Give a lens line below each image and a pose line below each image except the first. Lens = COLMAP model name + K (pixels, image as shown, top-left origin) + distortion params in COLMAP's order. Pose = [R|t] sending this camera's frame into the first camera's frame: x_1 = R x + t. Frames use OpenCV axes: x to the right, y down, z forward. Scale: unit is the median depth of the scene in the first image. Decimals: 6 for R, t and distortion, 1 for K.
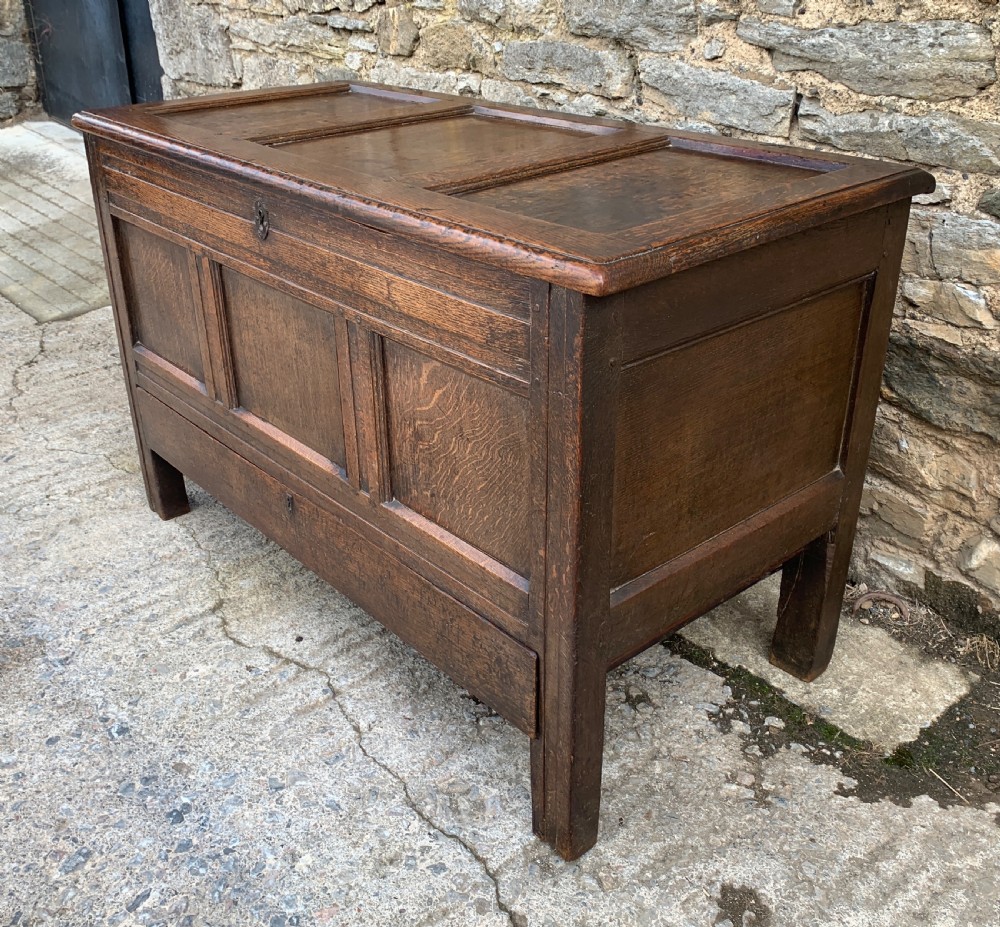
lens RADIAL K [[1042.8, 0, 489.7], [0, 1042.8, 442.5], [0, 0, 1]] dist [0.017834, 0.000000]
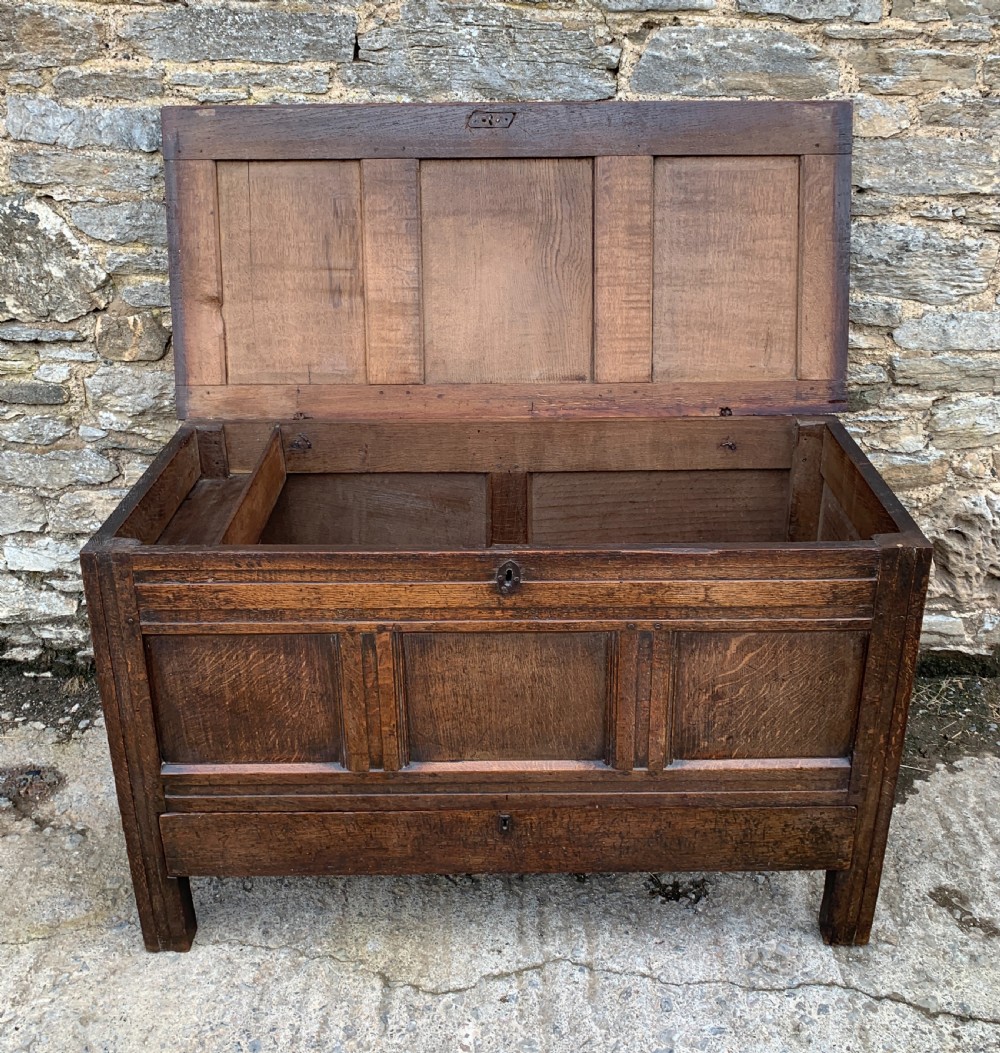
lens RADIAL K [[1118.9, 0, 513.3], [0, 1118.9, 481.3], [0, 0, 1]] dist [0.024801, 0.000000]
pose [[0.652531, -0.284122, 0.702480, -0.876847], [0.333497, 0.940115, 0.070451, -0.338722], [-0.680429, 0.188303, 0.708208, 0.140075]]
